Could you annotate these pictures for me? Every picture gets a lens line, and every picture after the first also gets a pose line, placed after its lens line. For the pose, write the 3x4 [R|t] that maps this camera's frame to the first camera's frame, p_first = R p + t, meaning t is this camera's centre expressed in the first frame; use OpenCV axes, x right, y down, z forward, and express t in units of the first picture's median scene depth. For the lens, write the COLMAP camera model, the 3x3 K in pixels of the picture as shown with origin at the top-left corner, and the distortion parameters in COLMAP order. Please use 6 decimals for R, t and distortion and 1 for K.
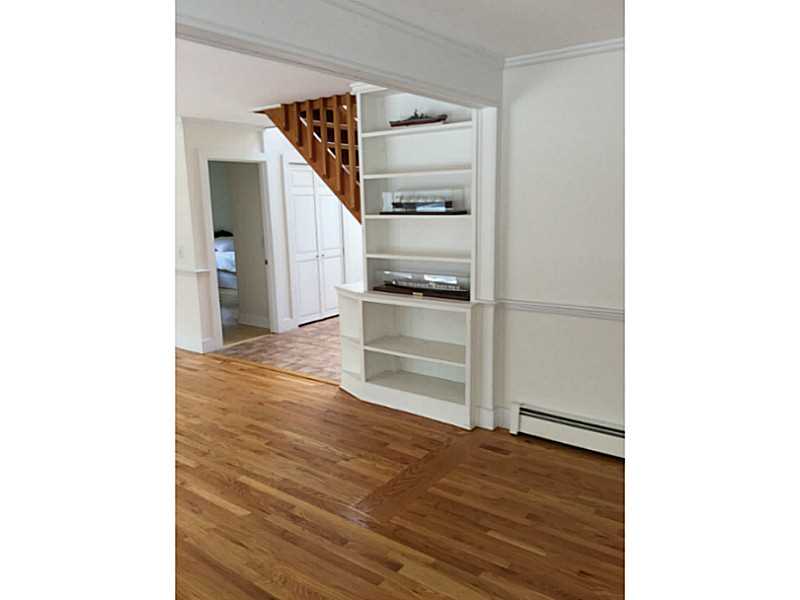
lens RADIAL K [[540.7, 0, 396.5], [0, 540.7, 302.7], [0, 0, 1]] dist [0.031837, -0.003929]
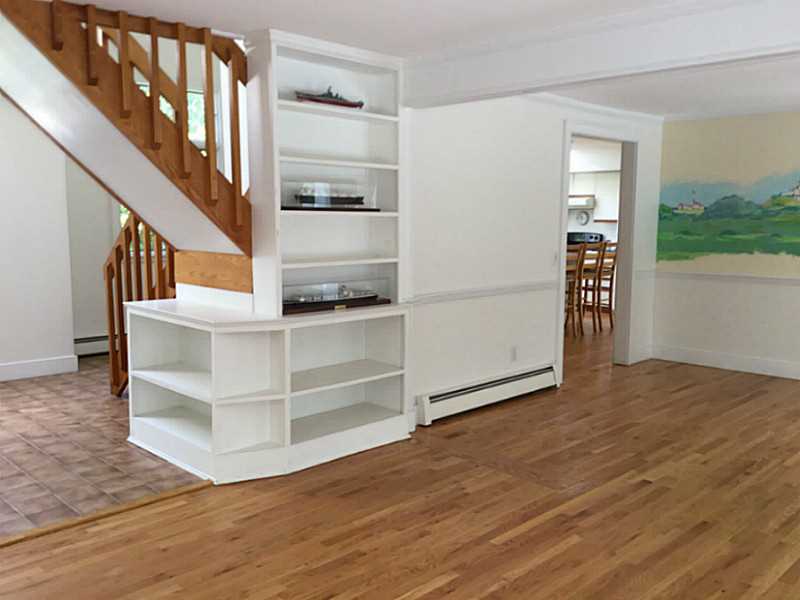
lens RADIAL K [[722.6, 0, 401.9], [0, 722.6, 299.5], [0, 0, 1]] dist [0.060072, -0.011105]
pose [[0.161423, -0.101154, 0.981687, -1.087943], [0.175841, 0.981764, 0.072248, -0.096045], [-0.971093, 0.160958, 0.176267, 0.754367]]
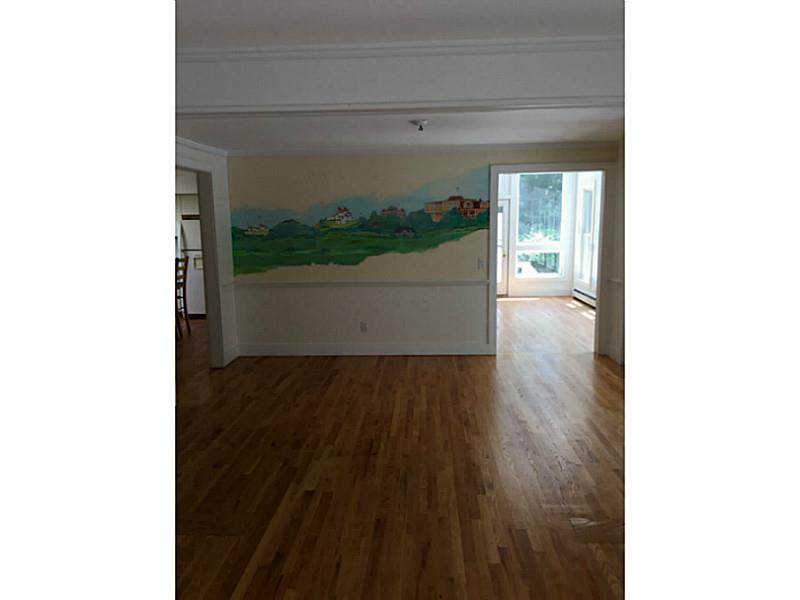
lens RADIAL K [[540.7, 0, 405.2], [0, 540.7, 304.8], [0, 0, 1]] dist [0.031837, -0.003929]
pose [[-0.548211, -0.105866, 0.829613, -0.777741], [0.179606, 0.953910, 0.240412, -0.161116], [-0.816827, 0.280800, -0.503929, 0.867151]]
